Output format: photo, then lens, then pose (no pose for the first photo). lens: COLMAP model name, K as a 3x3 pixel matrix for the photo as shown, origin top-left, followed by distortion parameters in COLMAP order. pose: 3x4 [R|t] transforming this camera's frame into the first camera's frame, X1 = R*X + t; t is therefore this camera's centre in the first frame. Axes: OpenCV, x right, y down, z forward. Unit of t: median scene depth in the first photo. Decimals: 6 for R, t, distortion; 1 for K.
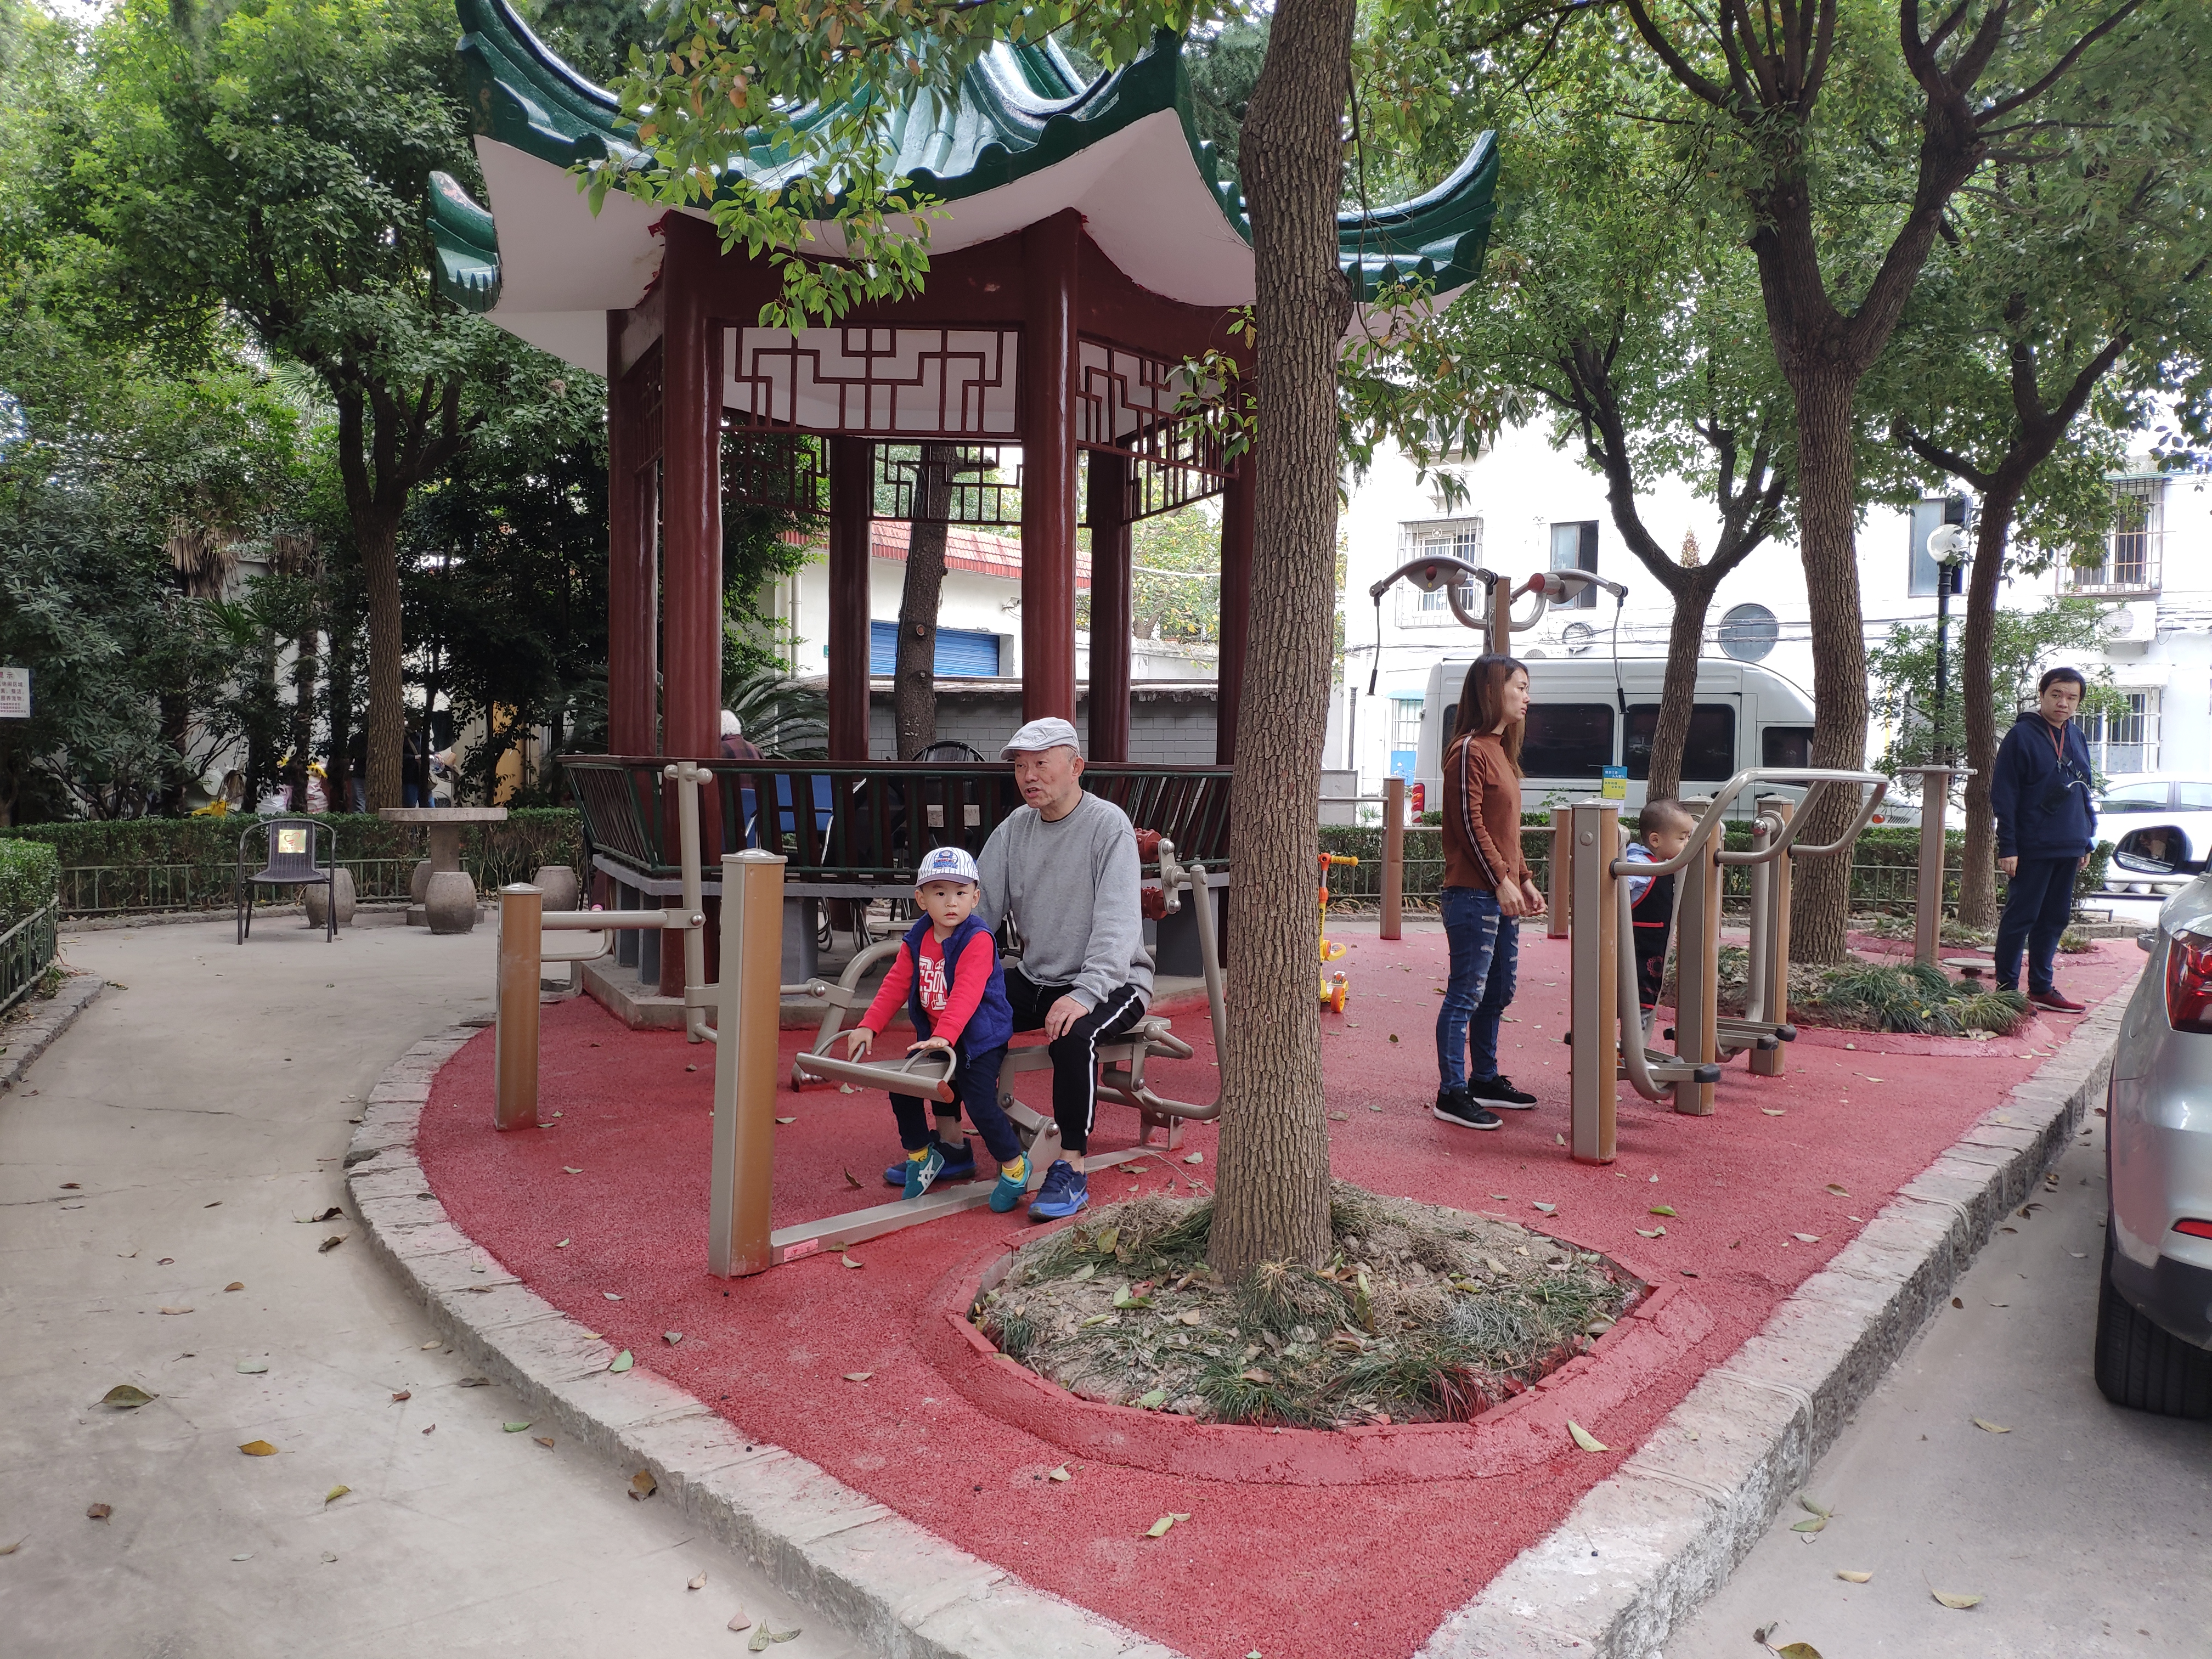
lens RADIAL K [[1699.5, 0, 1105.9], [0, 1699.5, 830.9], [0, 0, 1]] dist [0.001267, 0.000536]
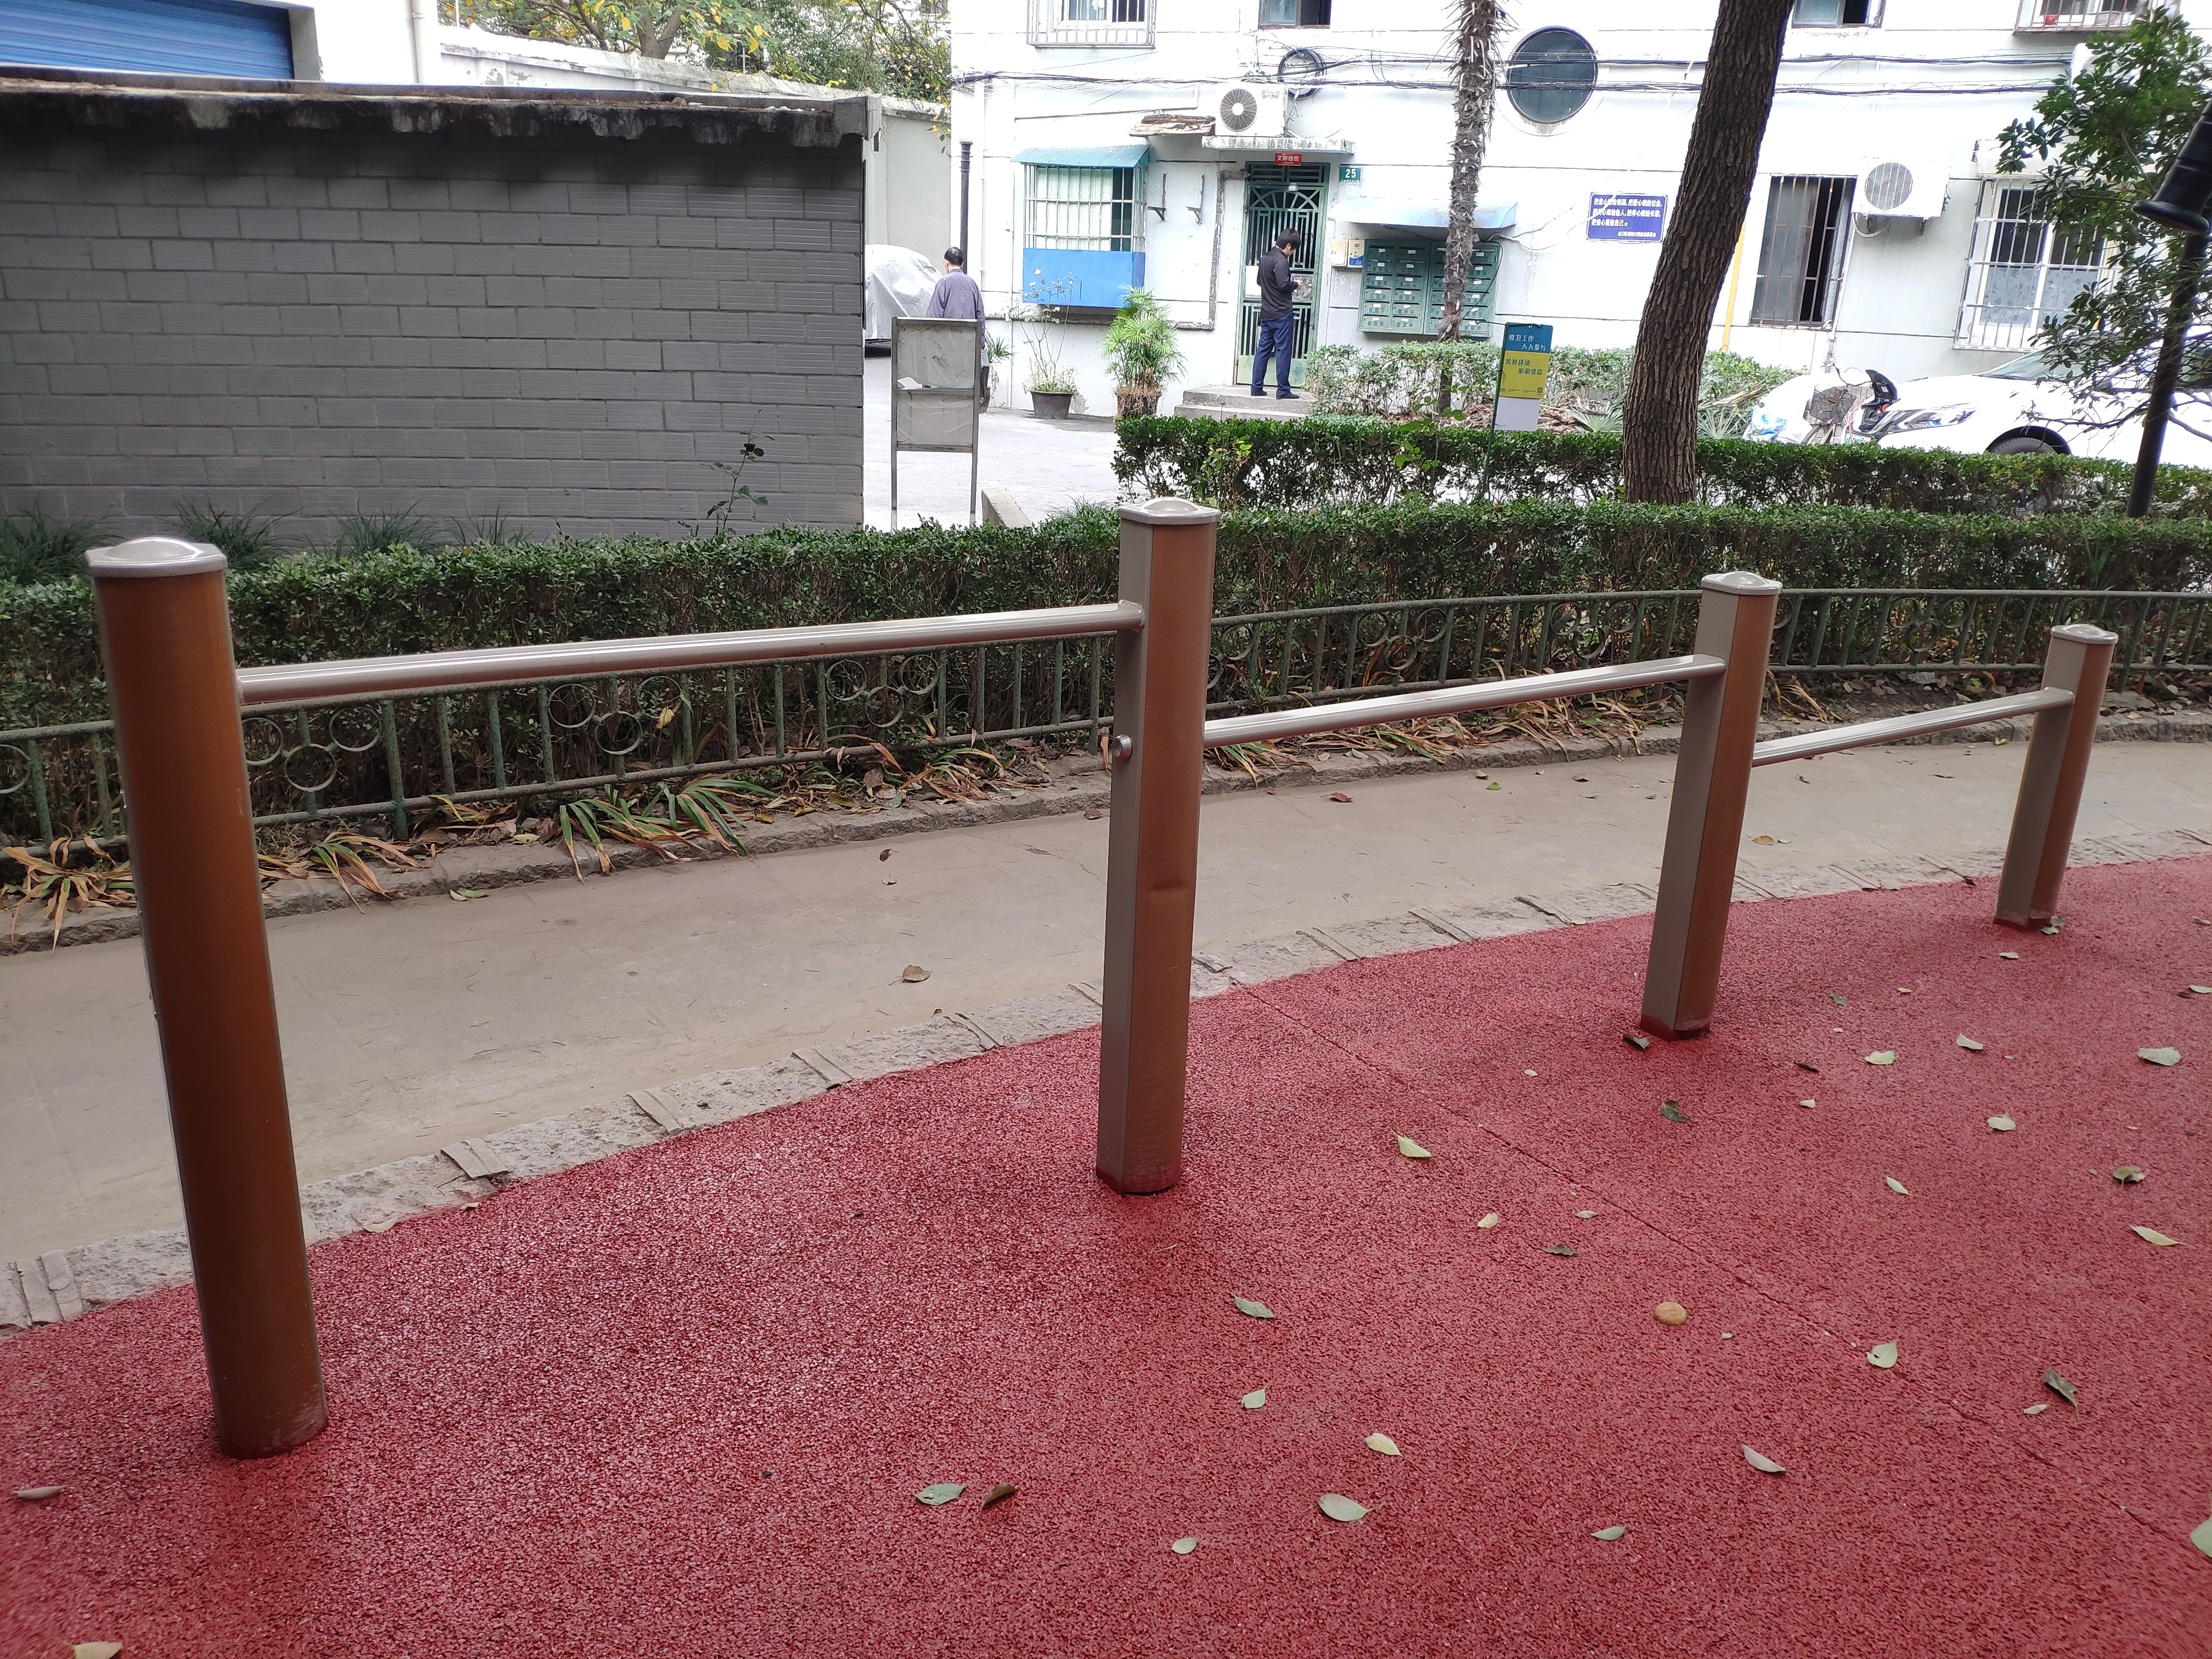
lens RADIAL K [[1699.5, 0, 1107.5], [0, 1699.5, 826.5], [0, 0, 1]] dist [0.001267, 0.000536]
pose [[0.974880, -0.056566, 0.215429, 0.044477], [-0.011399, 0.953275, 0.301889, -0.032924], [-0.222440, -0.296761, 0.928684, 0.312503]]
